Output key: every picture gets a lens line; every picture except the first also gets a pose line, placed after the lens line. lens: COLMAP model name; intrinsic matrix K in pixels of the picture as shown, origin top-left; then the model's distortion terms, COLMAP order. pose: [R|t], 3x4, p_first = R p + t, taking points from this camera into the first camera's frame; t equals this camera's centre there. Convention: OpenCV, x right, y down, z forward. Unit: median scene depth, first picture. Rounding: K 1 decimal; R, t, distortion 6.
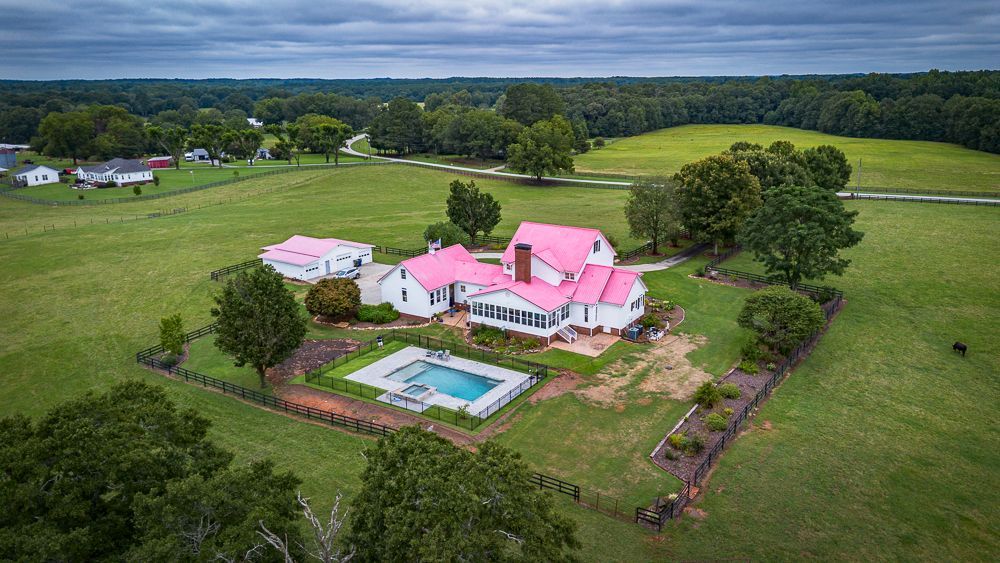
lens RADIAL K [[704.8, 0, 501.7], [0, 704.8, 280.2], [0, 0, 1]] dist [0.076839, -0.083651]
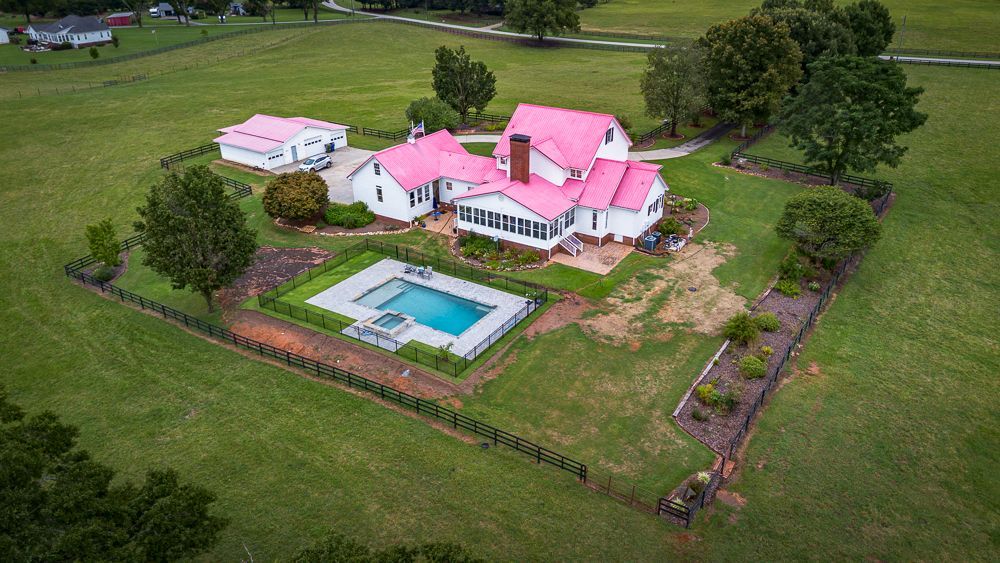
lens RADIAL K [[704.8, 0, 501.7], [0, 704.8, 280.2], [0, 0, 1]] dist [0.076839, -0.083651]
pose [[0.999998, -0.001688, 0.000450, 0.008519], [0.001573, 0.981888, 0.189454, -0.040962], [-0.000761, -0.189453, 0.981890, 0.158814]]
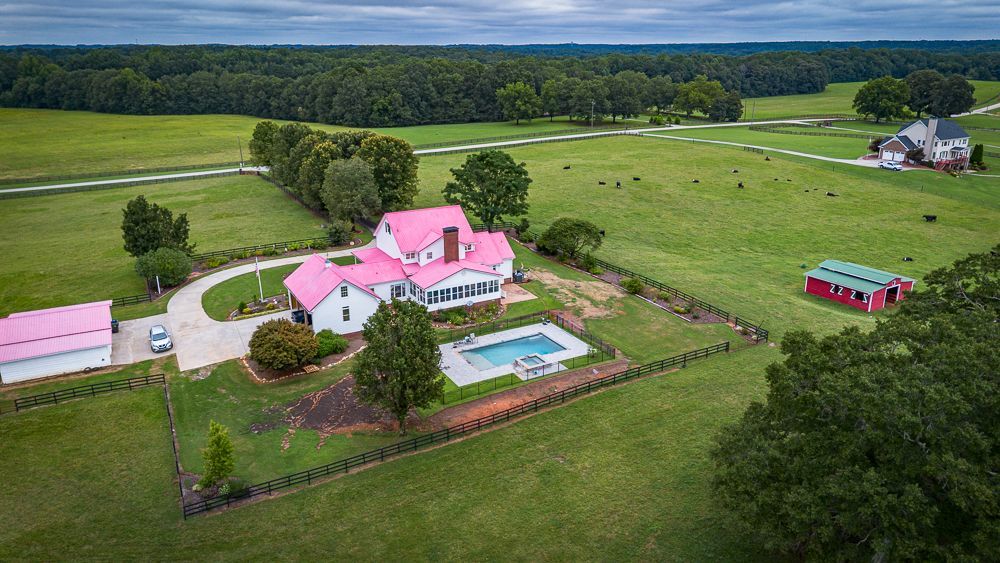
lens RADIAL K [[704.8, 0, 501.7], [0, 704.8, 280.2], [0, 0, 1]] dist [0.076839, -0.083651]
pose [[0.466085, -0.269830, 0.842589, -0.871483], [0.239723, 0.955248, 0.173304, -0.142482], [-0.851644, 0.121213, 0.509911, 0.377021]]
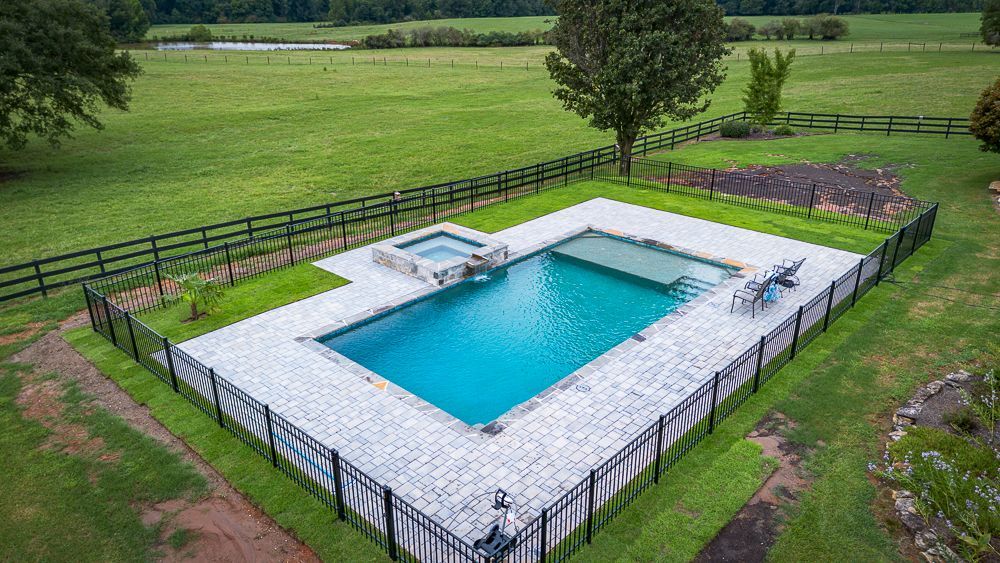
lens RADIAL K [[704.8, 0, 501.7], [0, 704.8, 280.2], [0, 0, 1]] dist [0.076839, -0.083651]
pose [[-0.166204, 0.390156, -0.905624, 0.135217], [-0.261568, 0.868055, 0.421975, 0.024149], [0.950767, 0.307016, -0.042222, 0.863766]]
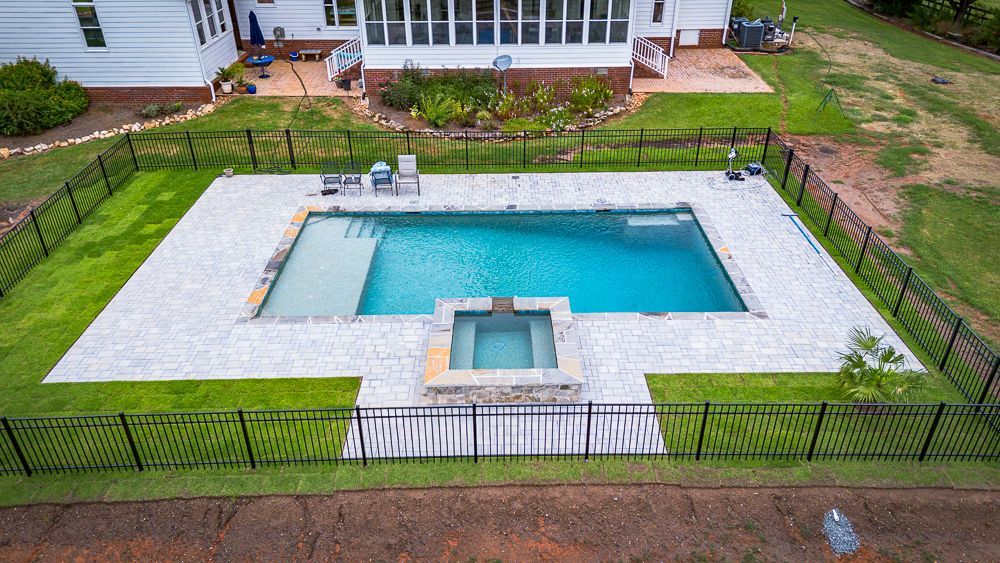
lens RADIAL K [[704.8, 0, 501.7], [0, 704.8, 280.2], [0, 0, 1]] dist [0.076839, -0.083651]
pose [[0.832270, -0.281617, 0.477514, -0.180661], [0.147431, 0.942780, 0.299049, 0.062698], [-0.534407, -0.178490, 0.826166, 0.685697]]
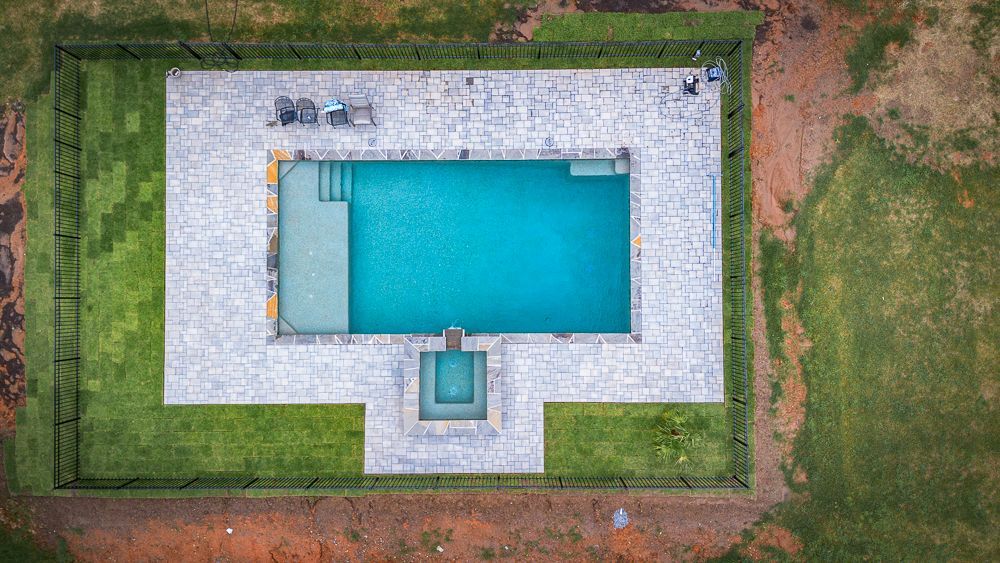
lens RADIAL K [[704.8, 0, 501.7], [0, 704.8, 280.2], [0, 0, 1]] dist [0.076839, -0.083651]
pose [[0.835299, -0.549594, 0.014870, -0.067925], [0.152921, 0.258226, 0.953905, -0.131464], [-0.528100, -0.794522, 0.299741, 0.769768]]
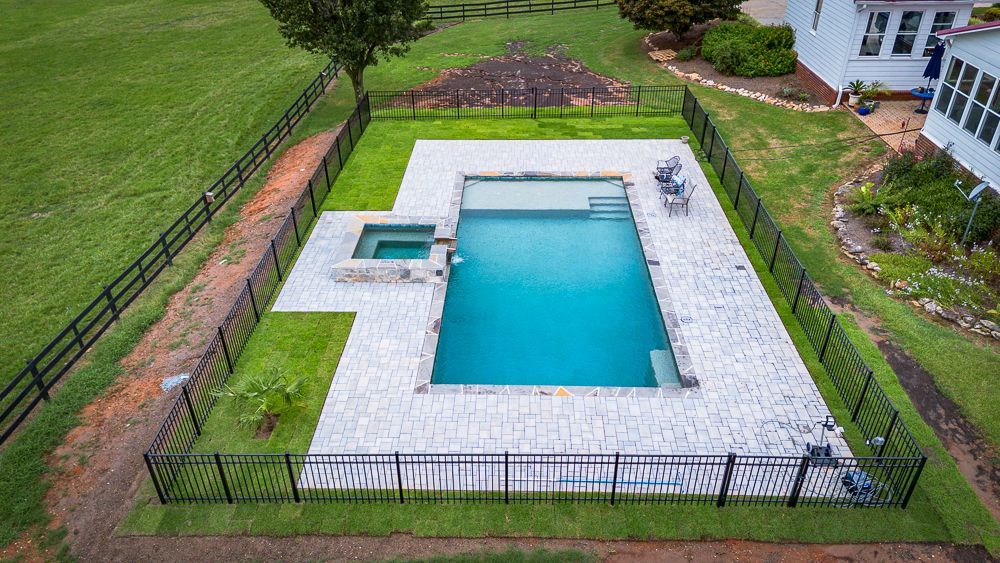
lens RADIAL K [[704.8, 0, 501.7], [0, 704.8, 280.2], [0, 0, 1]] dist [0.076839, -0.083651]
pose [[0.525344, 0.461897, -0.714608, 0.098042], [-0.227652, 0.885518, 0.405009, 0.033882], [0.819871, -0.050087, 0.570353, 0.718238]]
